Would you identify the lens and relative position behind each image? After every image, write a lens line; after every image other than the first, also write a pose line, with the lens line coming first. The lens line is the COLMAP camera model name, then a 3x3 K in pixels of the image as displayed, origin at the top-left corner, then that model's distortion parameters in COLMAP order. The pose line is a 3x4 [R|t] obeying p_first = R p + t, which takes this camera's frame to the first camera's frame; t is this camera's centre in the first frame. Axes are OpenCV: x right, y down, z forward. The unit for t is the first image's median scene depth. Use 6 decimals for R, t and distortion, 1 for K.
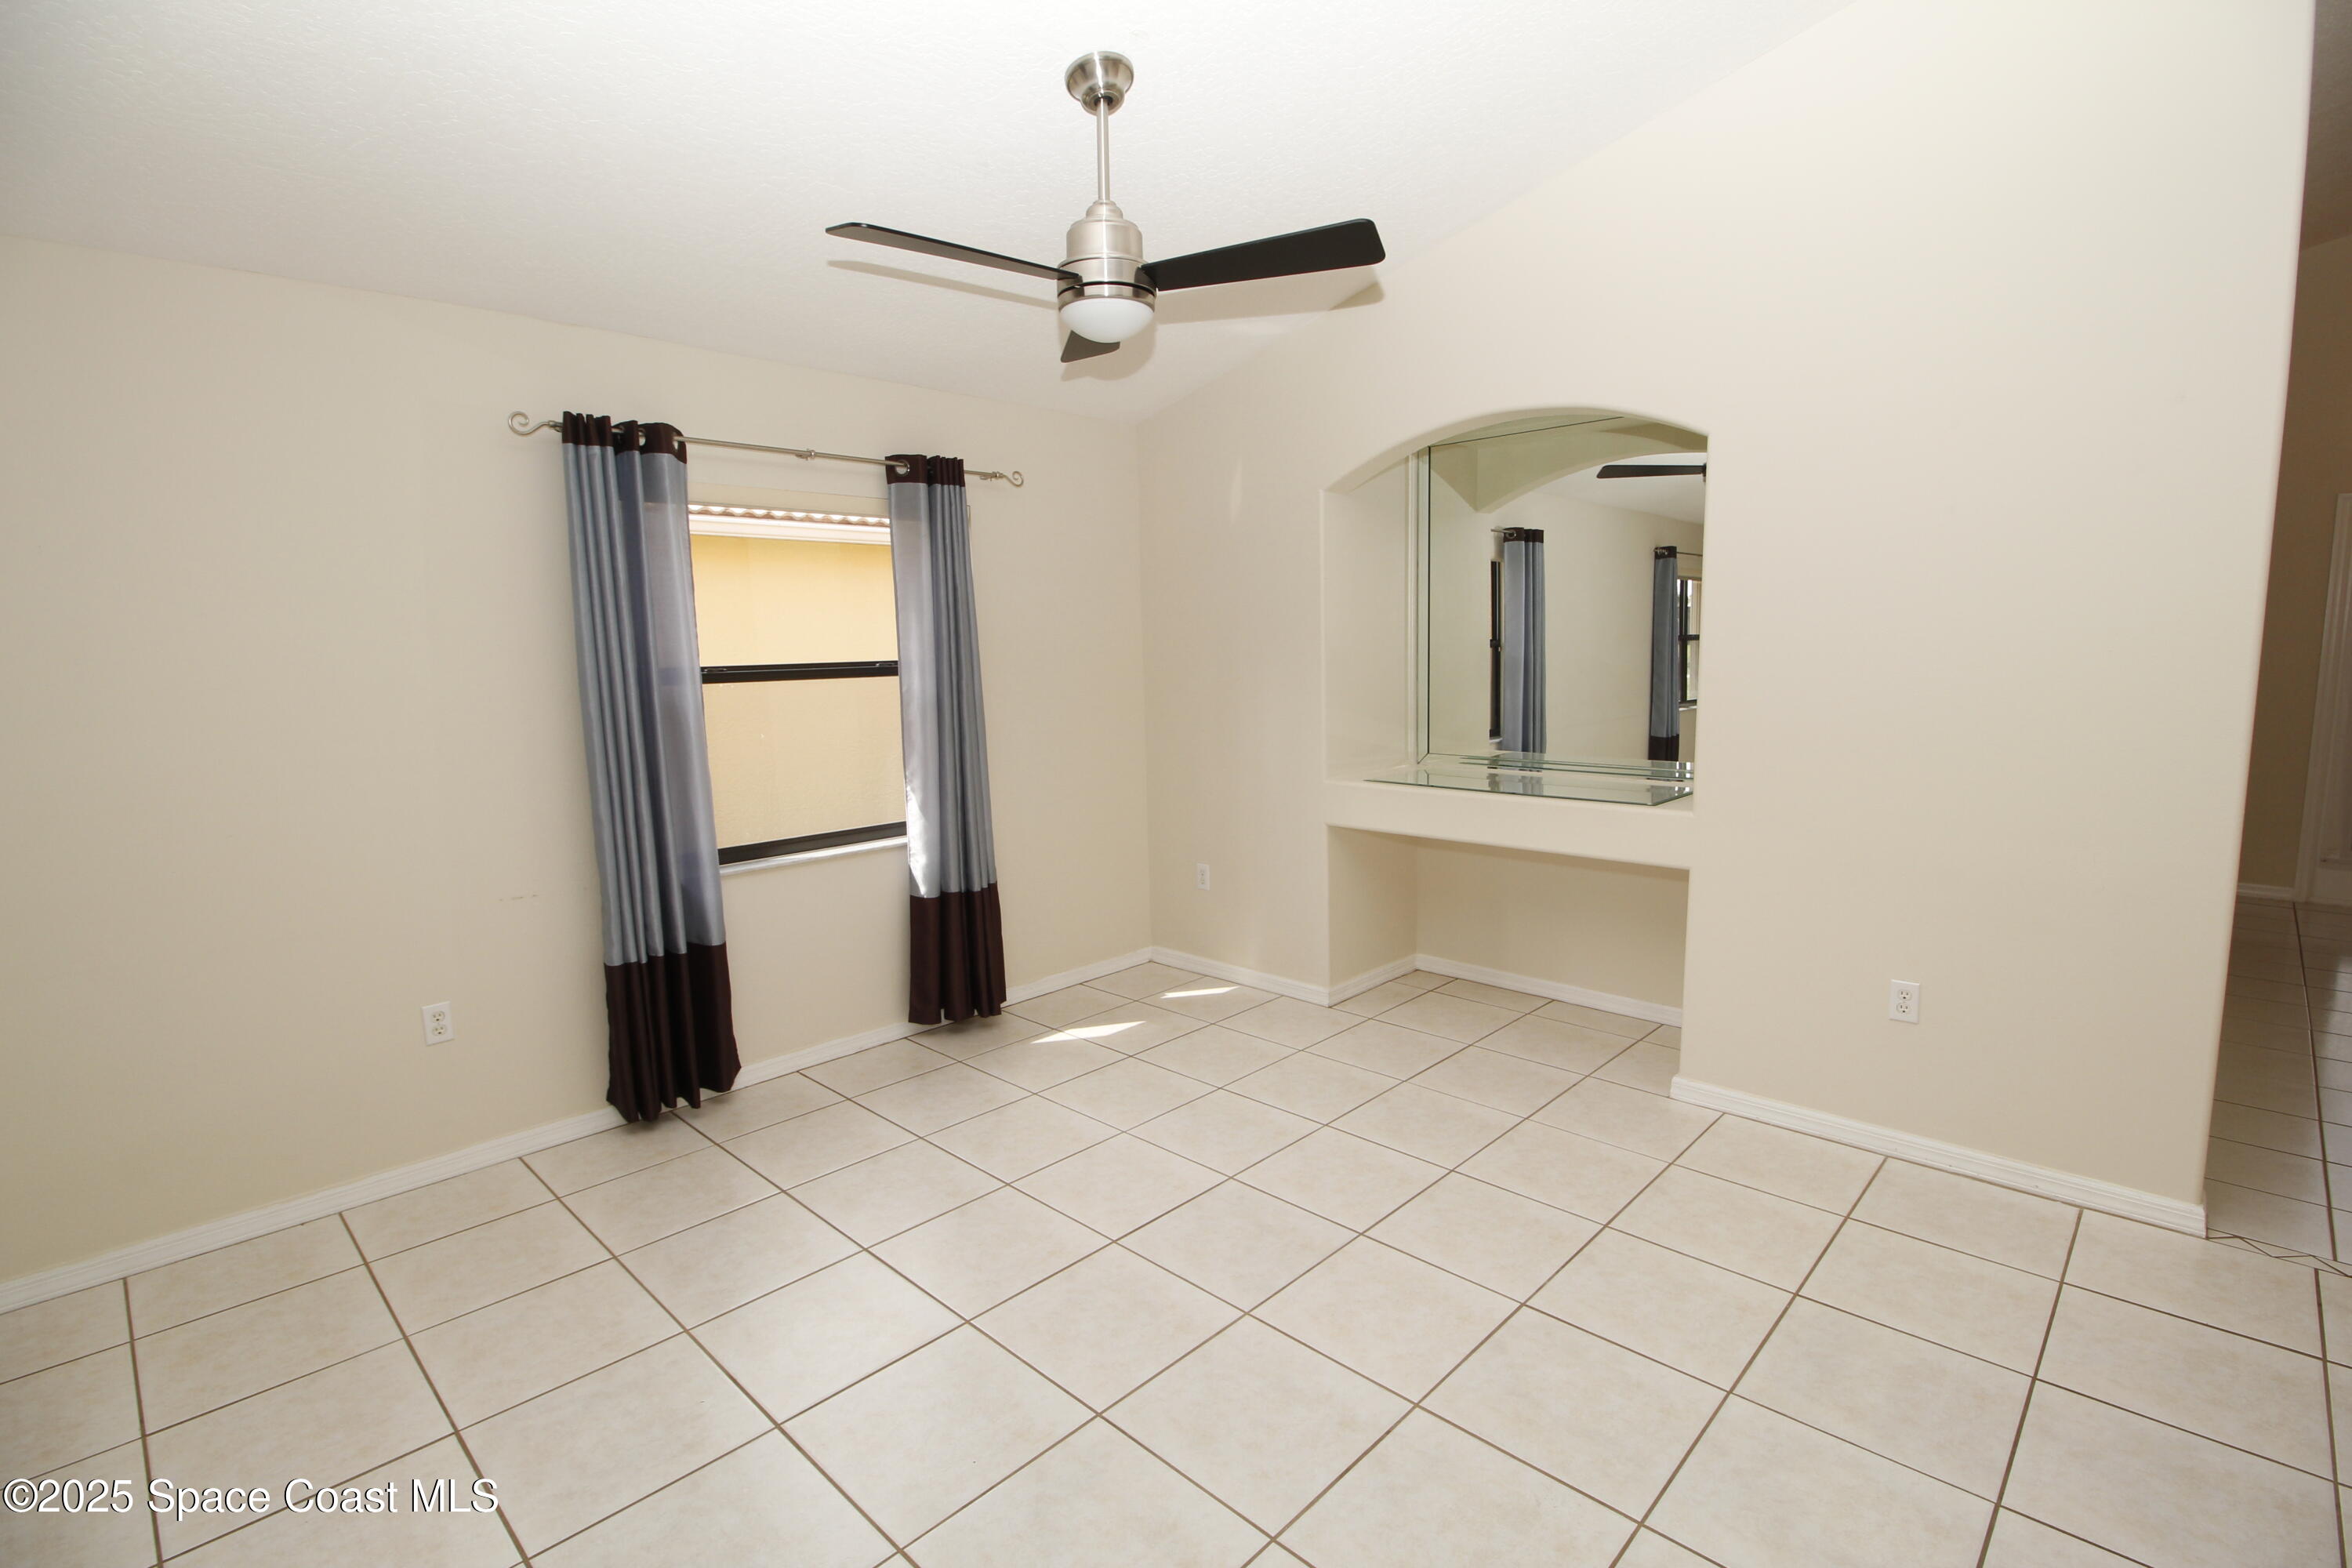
lens RADIAL K [[1097.3, 0, 1169.8], [0, 1097.3, 786.9], [0, 0, 1]] dist [-0.002340, -0.001983]
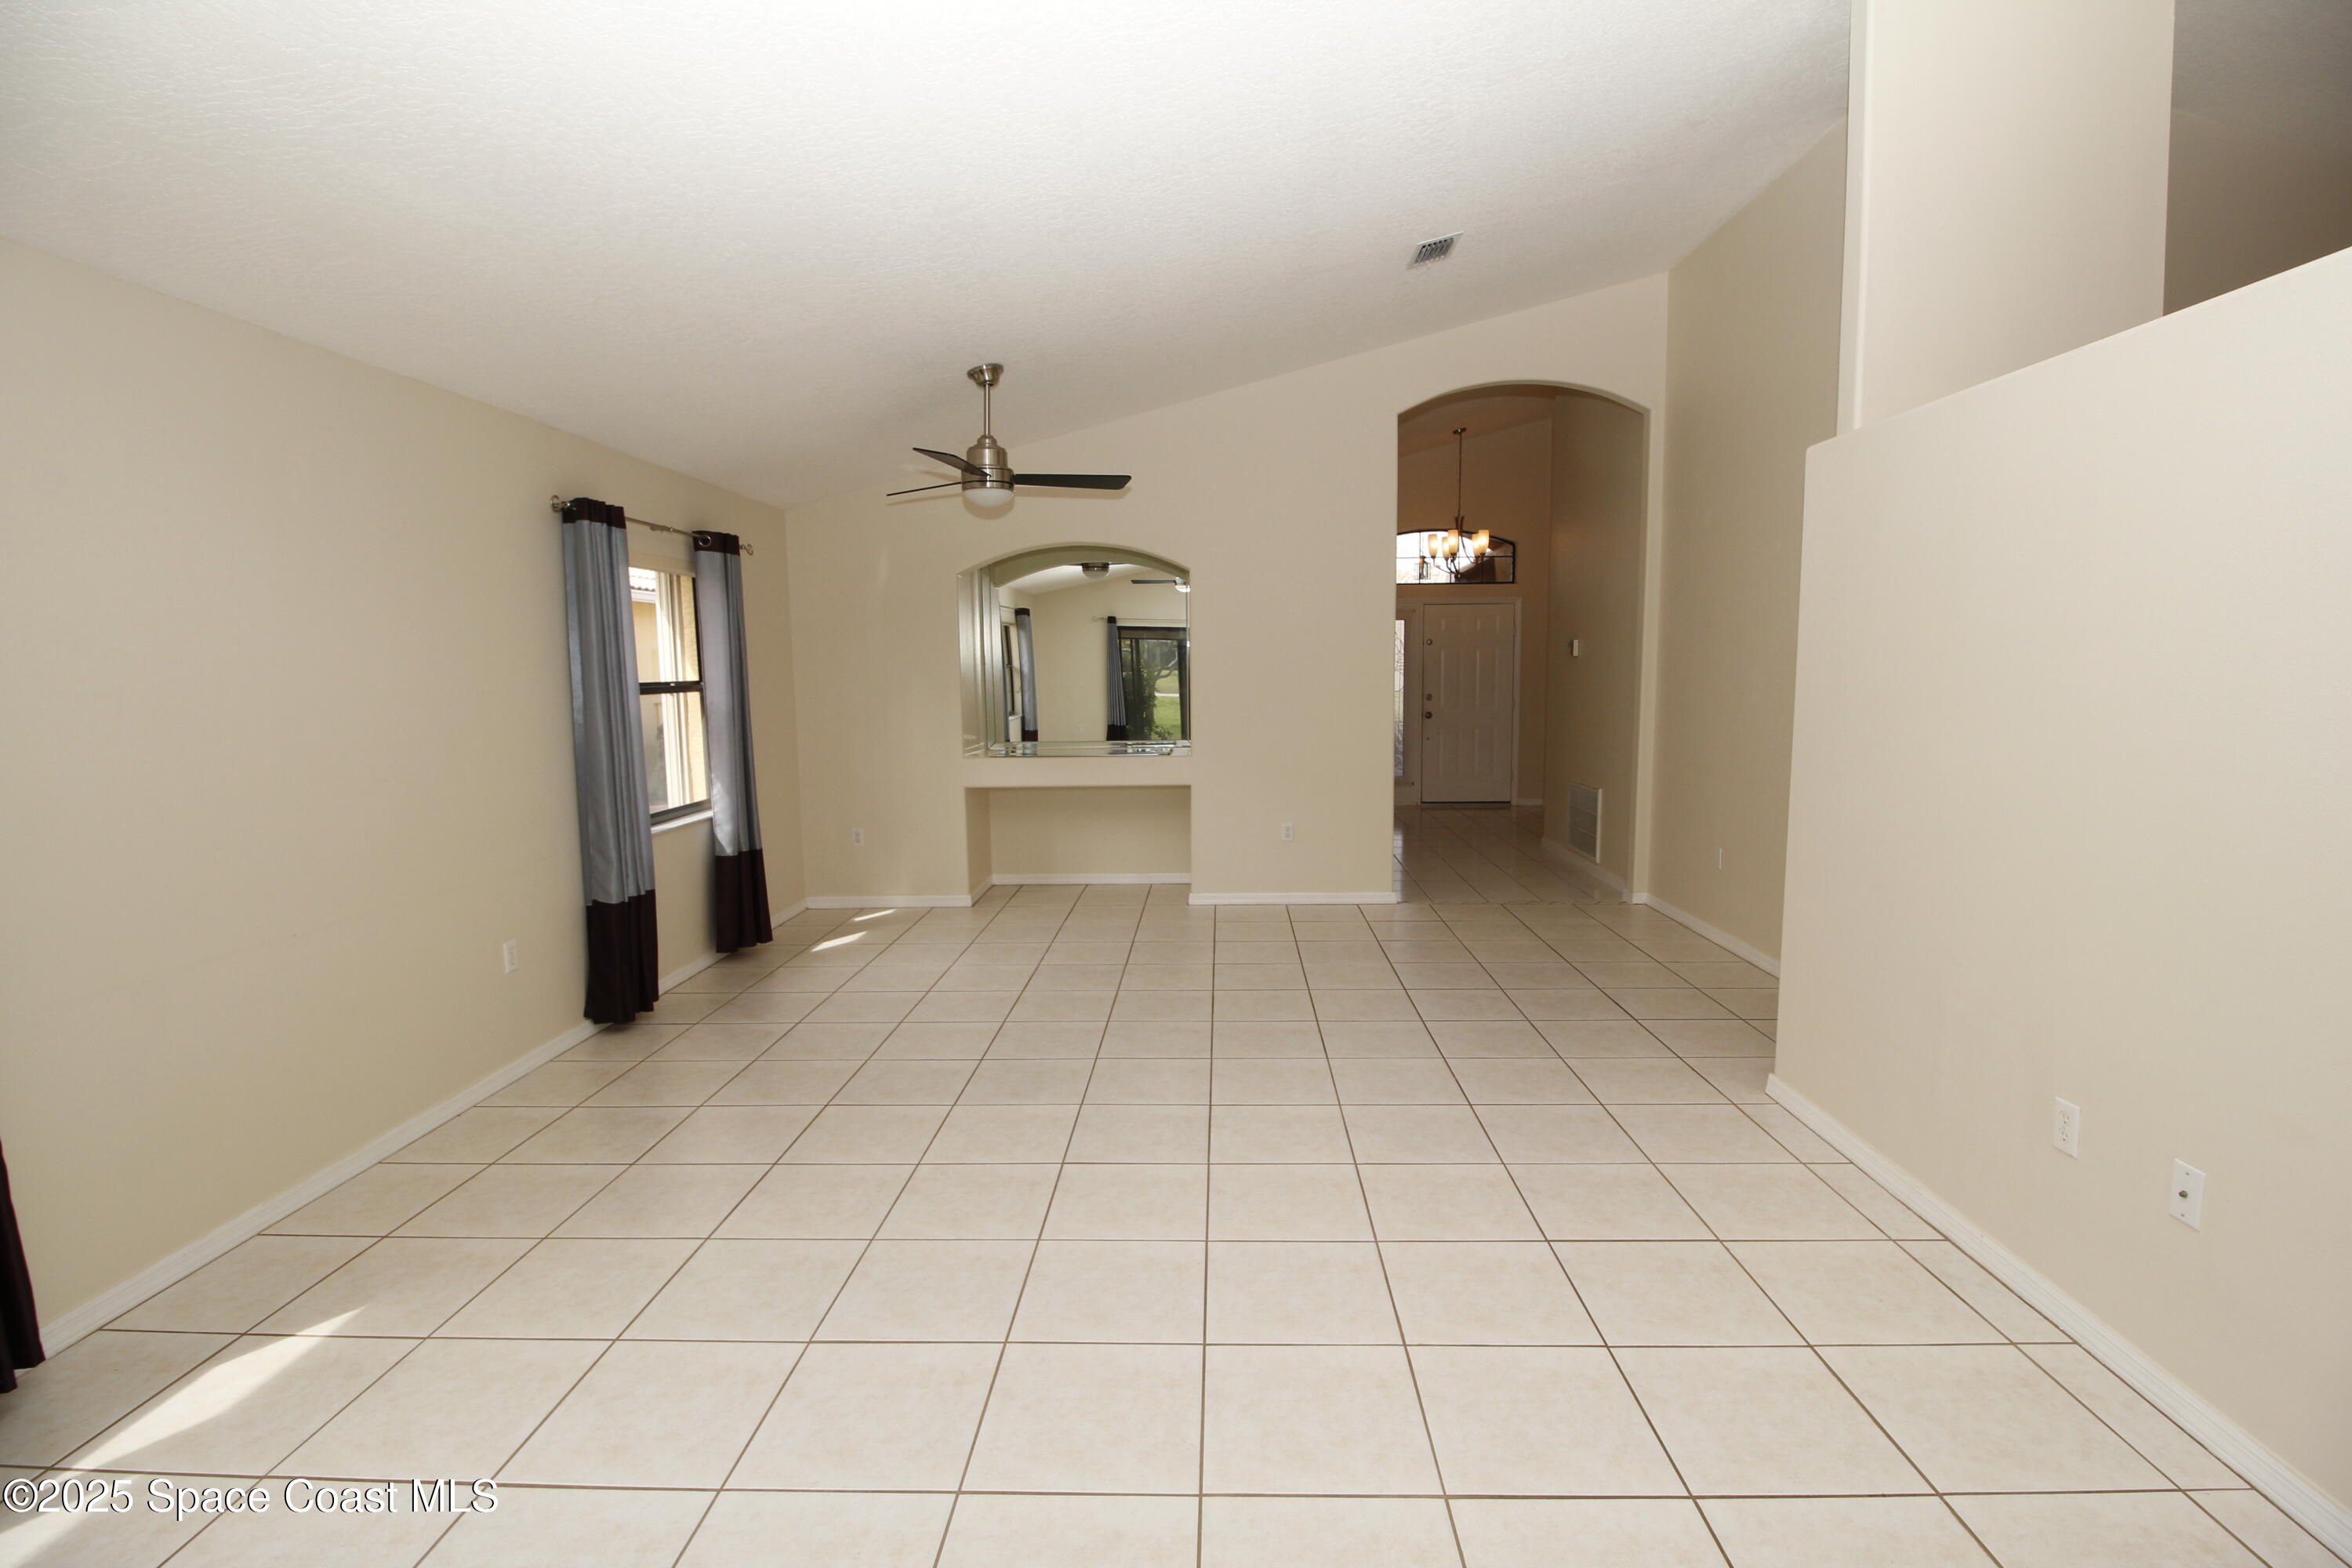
lens RADIAL K [[1097.3, 0, 1188.0], [0, 1097.3, 783.8], [0, 0, 1]] dist [-0.002340, -0.001983]
pose [[0.735401, -0.060744, 0.674904, -0.733071], [0.085201, 0.996359, -0.003163, 0.066794], [-0.672254, 0.059828, 0.737899, -0.390027]]
